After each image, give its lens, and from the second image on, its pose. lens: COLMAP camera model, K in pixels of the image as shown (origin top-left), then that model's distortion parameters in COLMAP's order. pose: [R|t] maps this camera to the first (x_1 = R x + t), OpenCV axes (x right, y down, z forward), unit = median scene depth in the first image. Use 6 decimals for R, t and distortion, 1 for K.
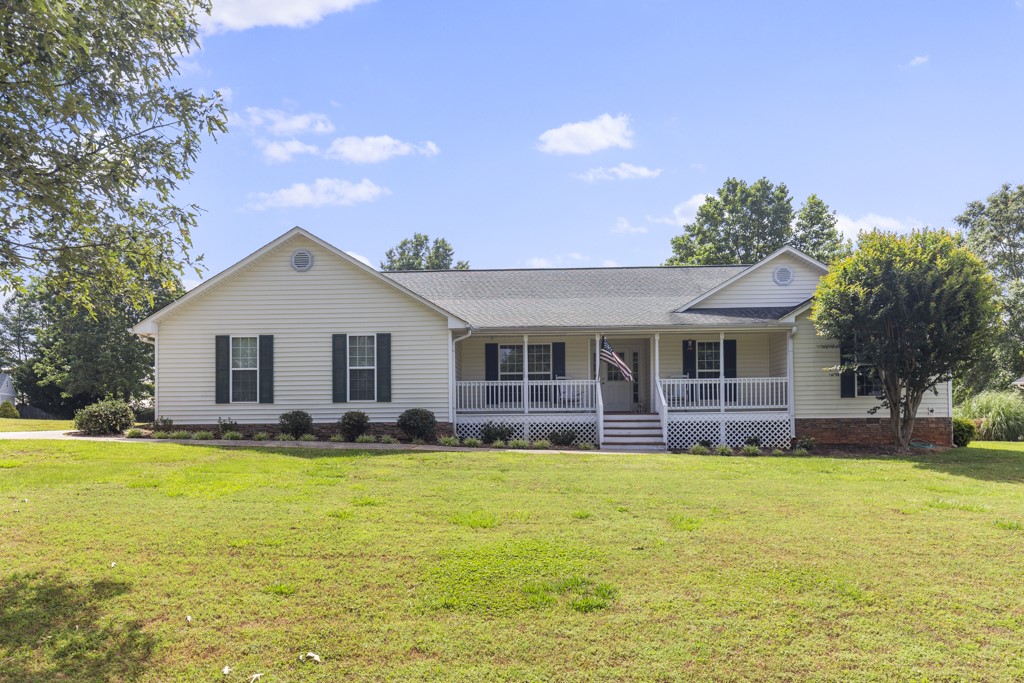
lens RADIAL K [[656.7, 0, 519.6], [0, 656.7, 344.4], [0, 0, 1]] dist [-0.003542, 0.003275]
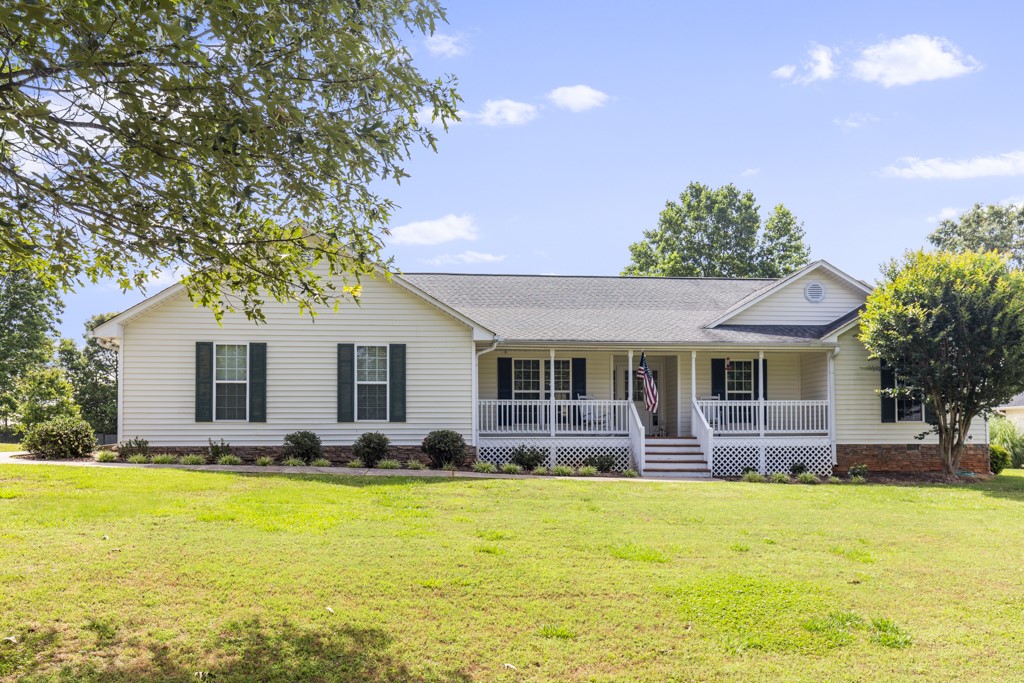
lens RADIAL K [[740.0, 0, 507.0], [0, 740.0, 346.5], [0, 0, 1]] dist [0.003574, -0.003700]
pose [[0.992369, 0.022763, 0.121180, -0.184324], [-0.021024, 0.999657, -0.015616, -0.001107], [-0.121494, 0.012949, 0.992508, -0.002893]]
